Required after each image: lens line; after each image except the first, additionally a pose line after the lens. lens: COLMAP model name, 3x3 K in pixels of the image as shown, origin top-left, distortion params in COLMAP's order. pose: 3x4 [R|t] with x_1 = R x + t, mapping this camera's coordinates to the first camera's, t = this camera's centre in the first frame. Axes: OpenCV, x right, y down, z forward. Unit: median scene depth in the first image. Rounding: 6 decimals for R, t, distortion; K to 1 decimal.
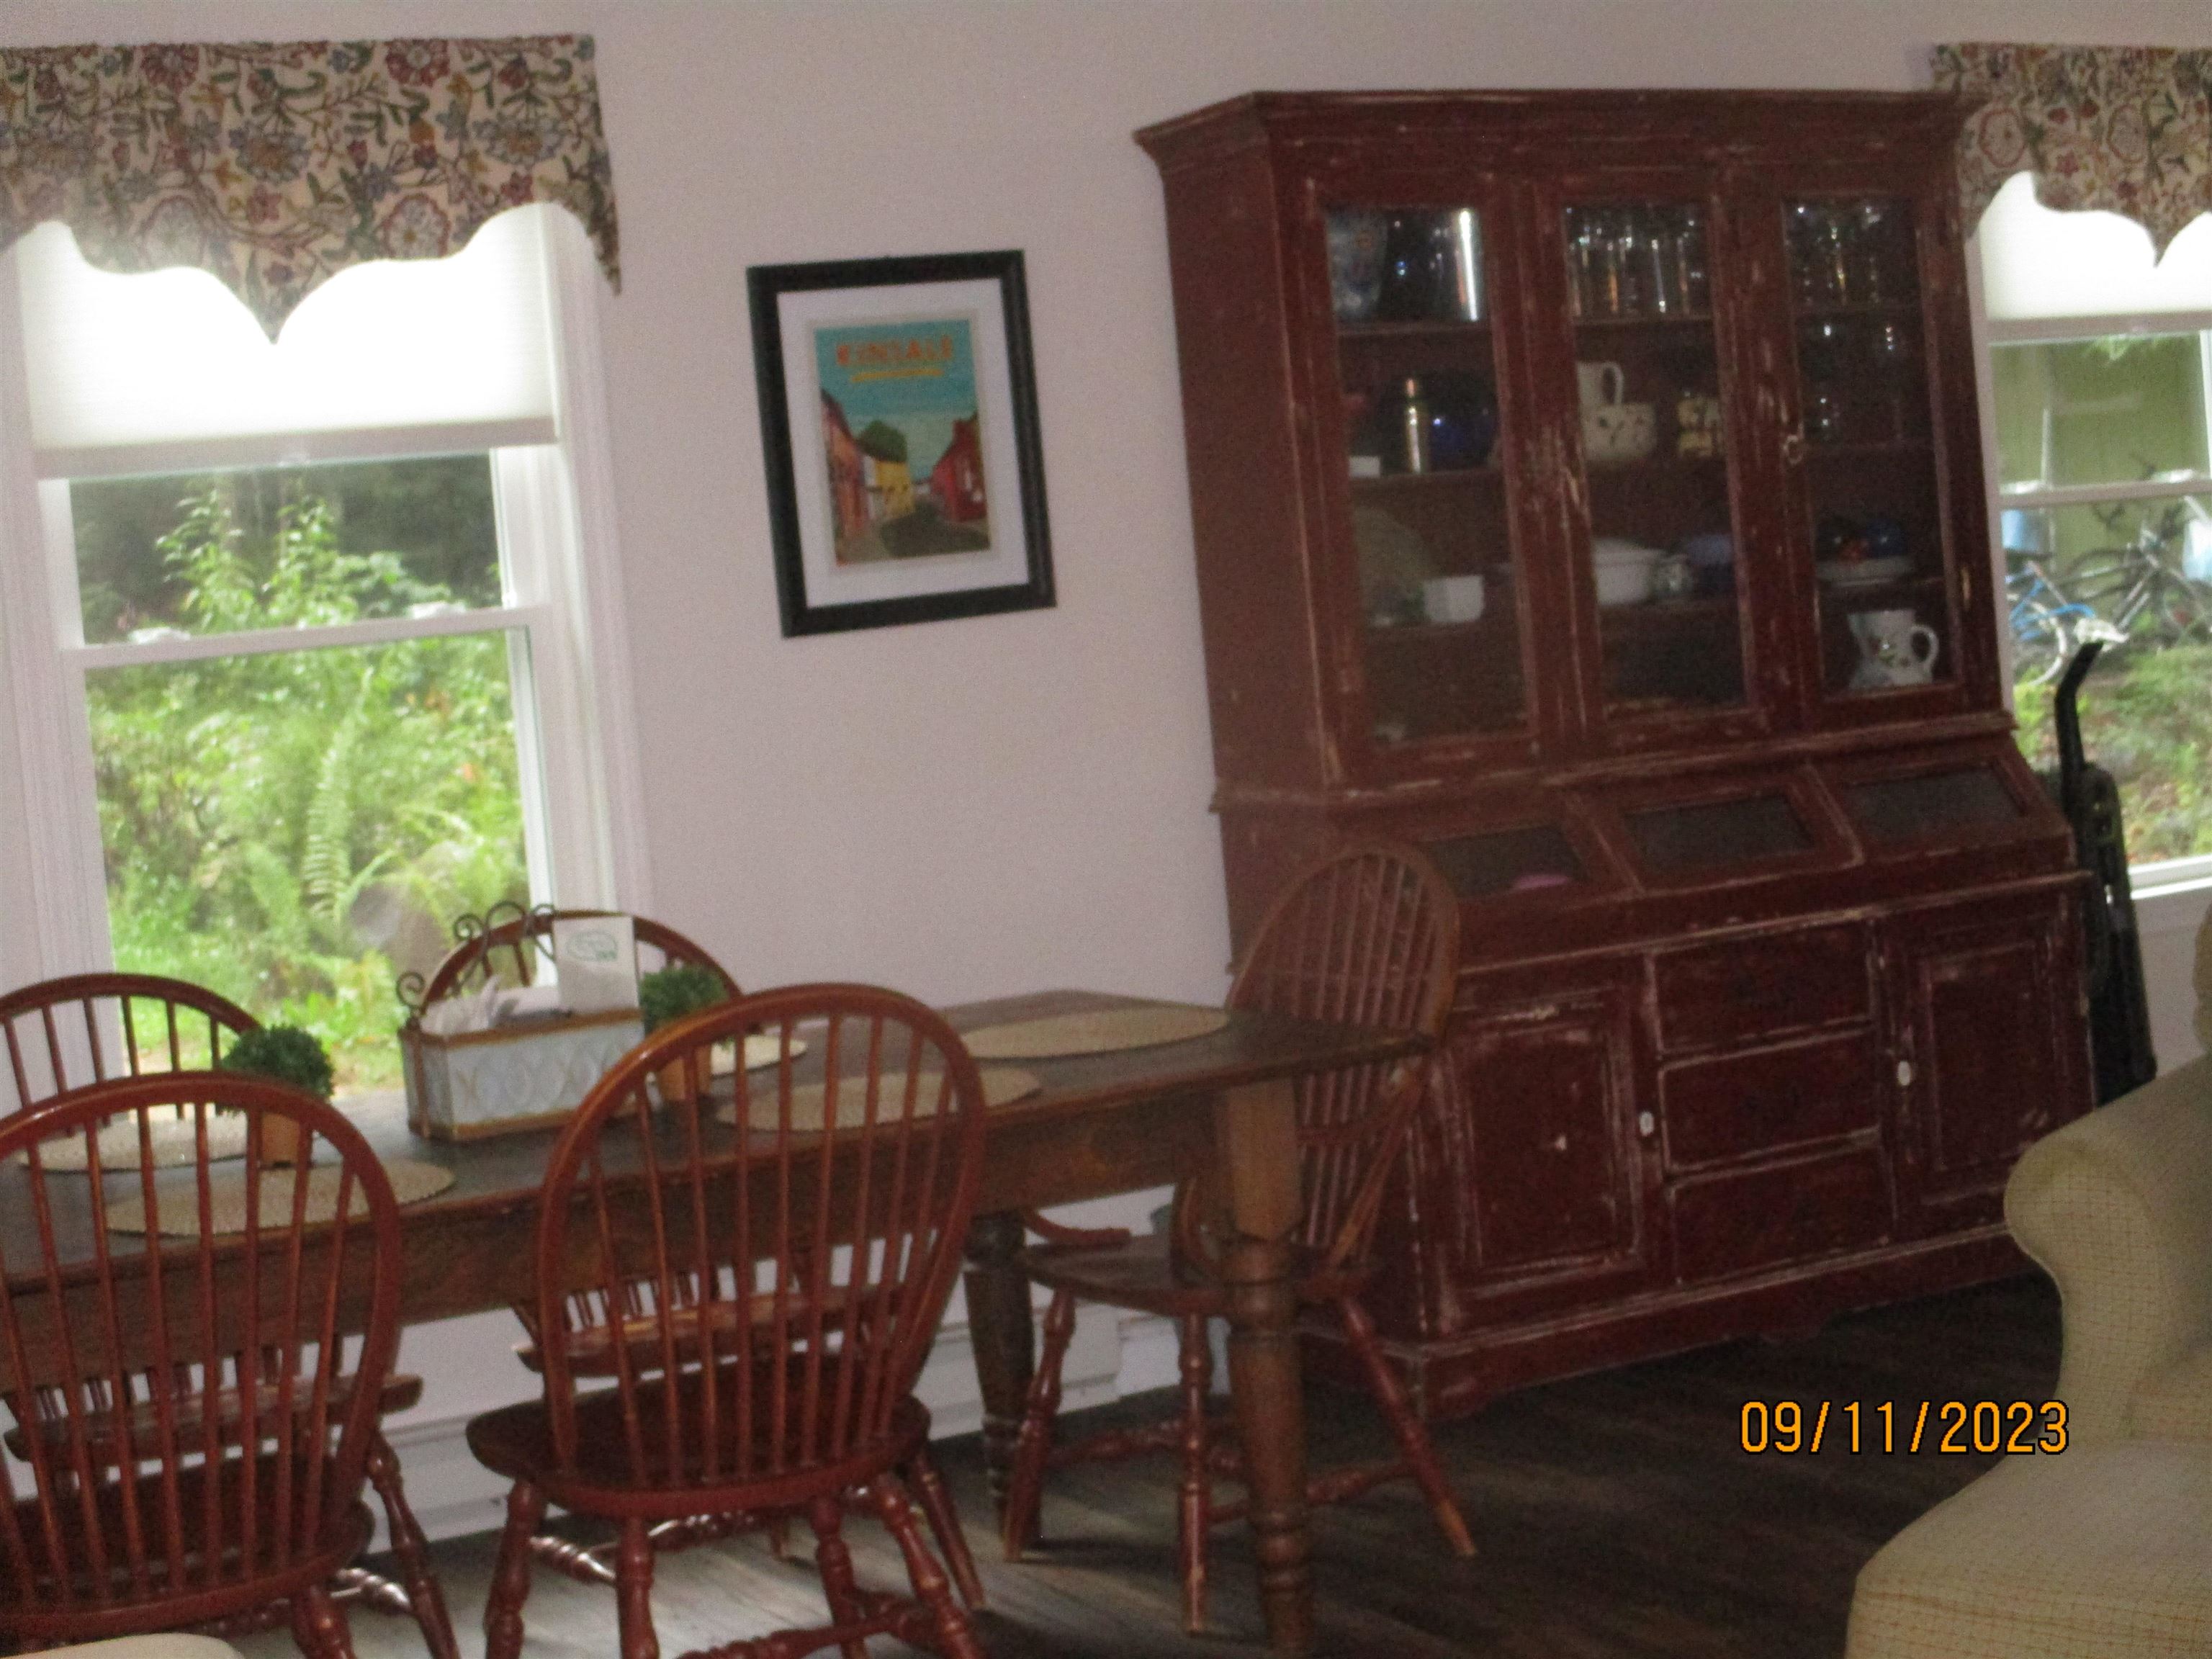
lens RADIAL K [[3626.4, 0, 1106.0], [0, 3626.4, 829.5], [0, 0, 1]] dist [-0.209486, 0.037128]
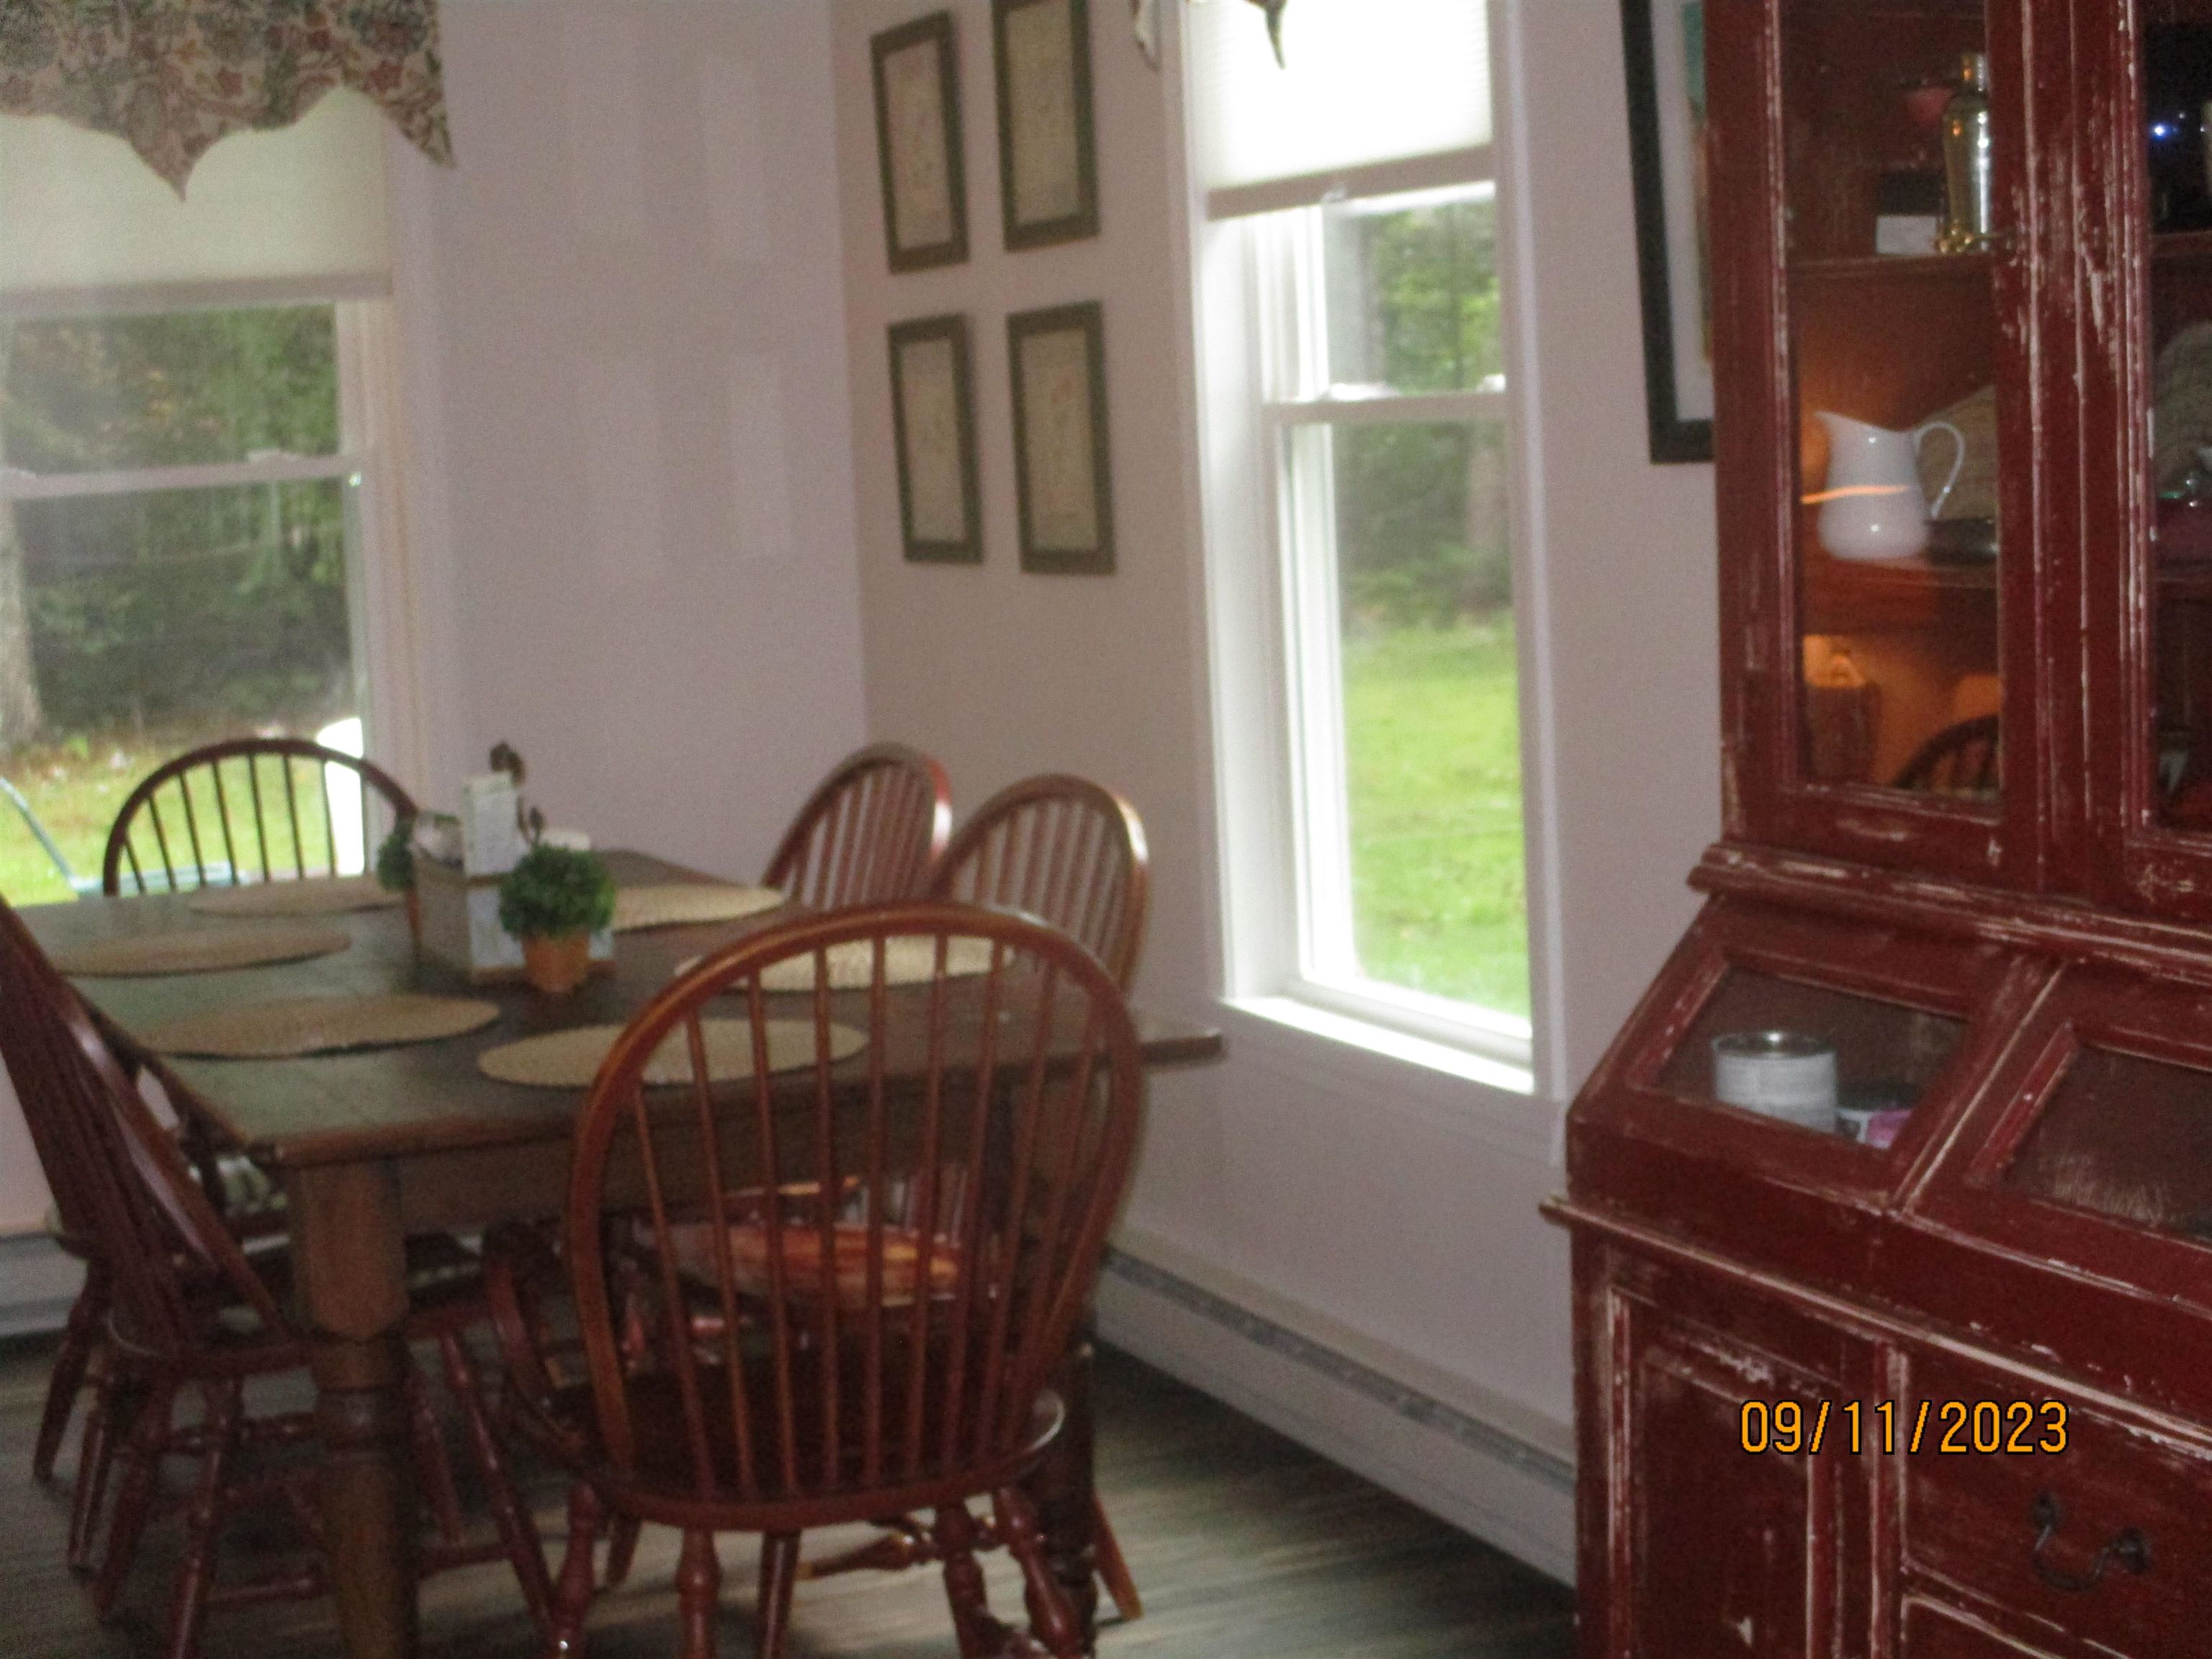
lens RADIAL K [[3626.4, 0, 1106.0], [0, 3626.4, 829.5], [0, 0, 1]] dist [-0.209486, 0.037128]
pose [[-0.098964, 0.202791, -0.974208, 0.629095], [-0.006306, 0.978867, 0.204402, -0.129511], [0.995071, 0.026371, -0.095594, 1.010140]]
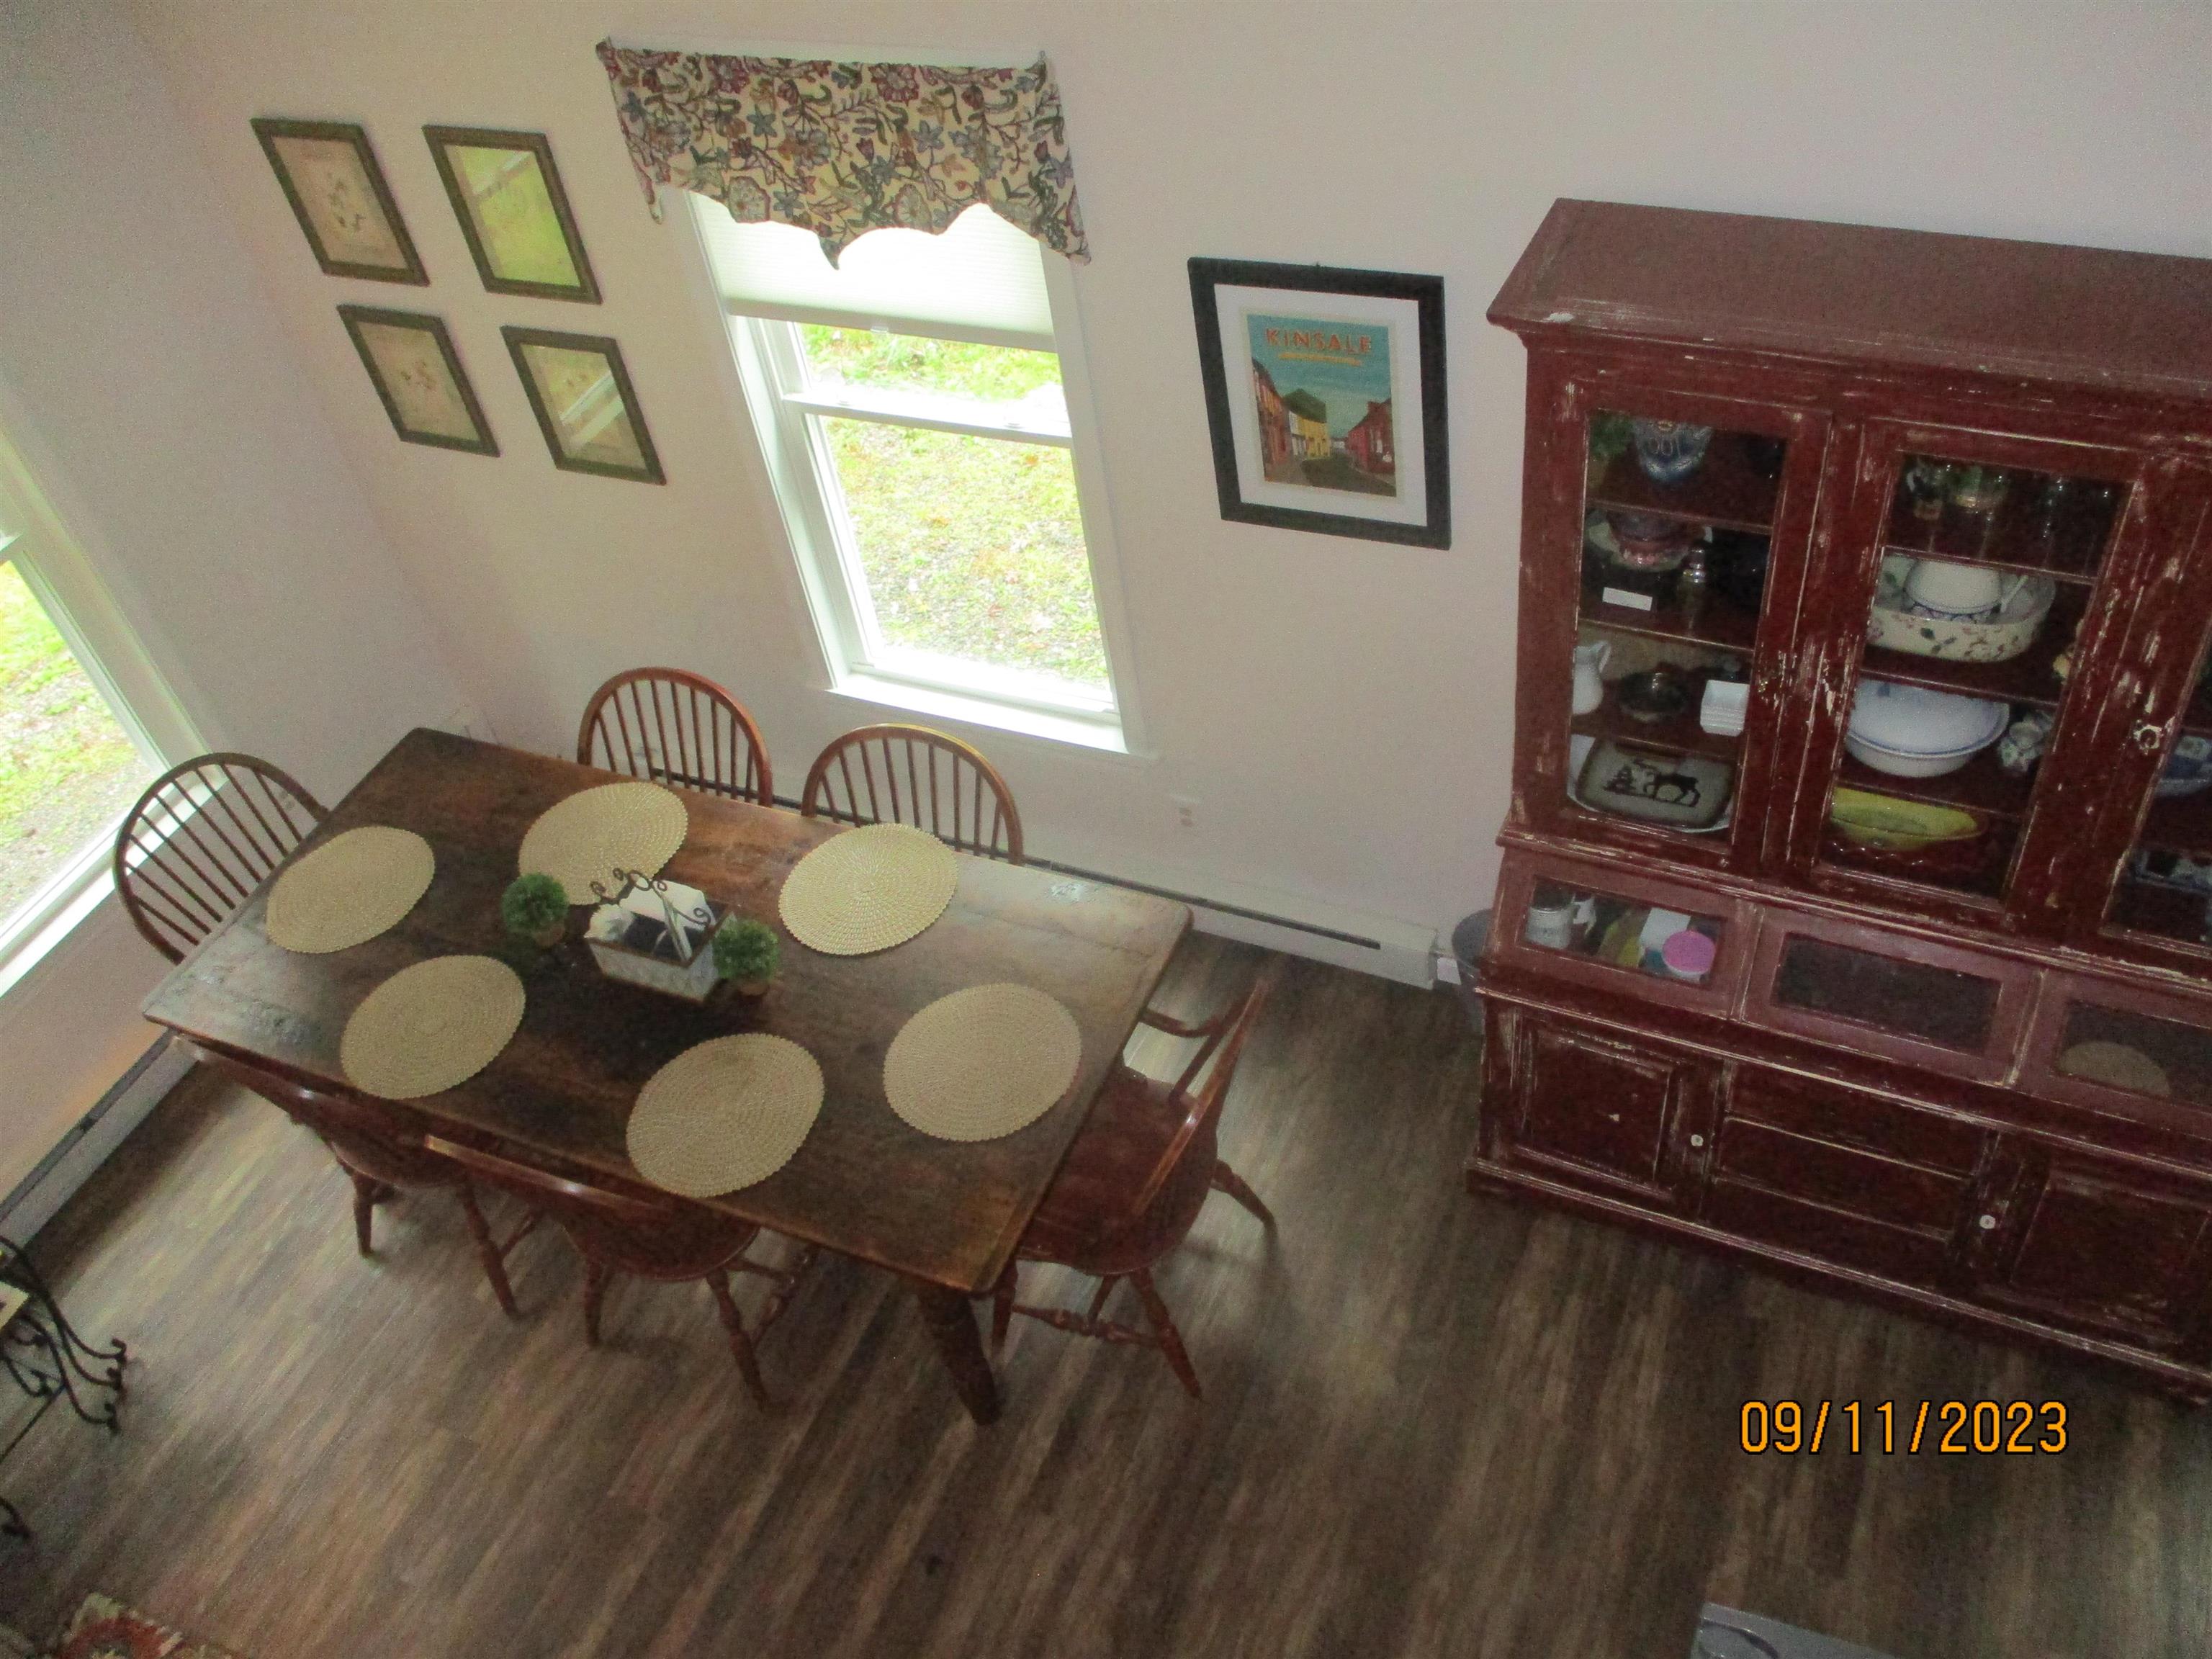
lens RADIAL K [[1824.6, 0, 1112.4], [0, 1824.6, 837.8], [0, 0, 1]] dist [-0.026034, -0.009847]
pose [[0.594535, 0.570754, -0.566364, 0.348713], [0.022712, 0.692171, 0.721376, -0.476600], [0.803749, -0.441746, 0.398557, 0.681087]]
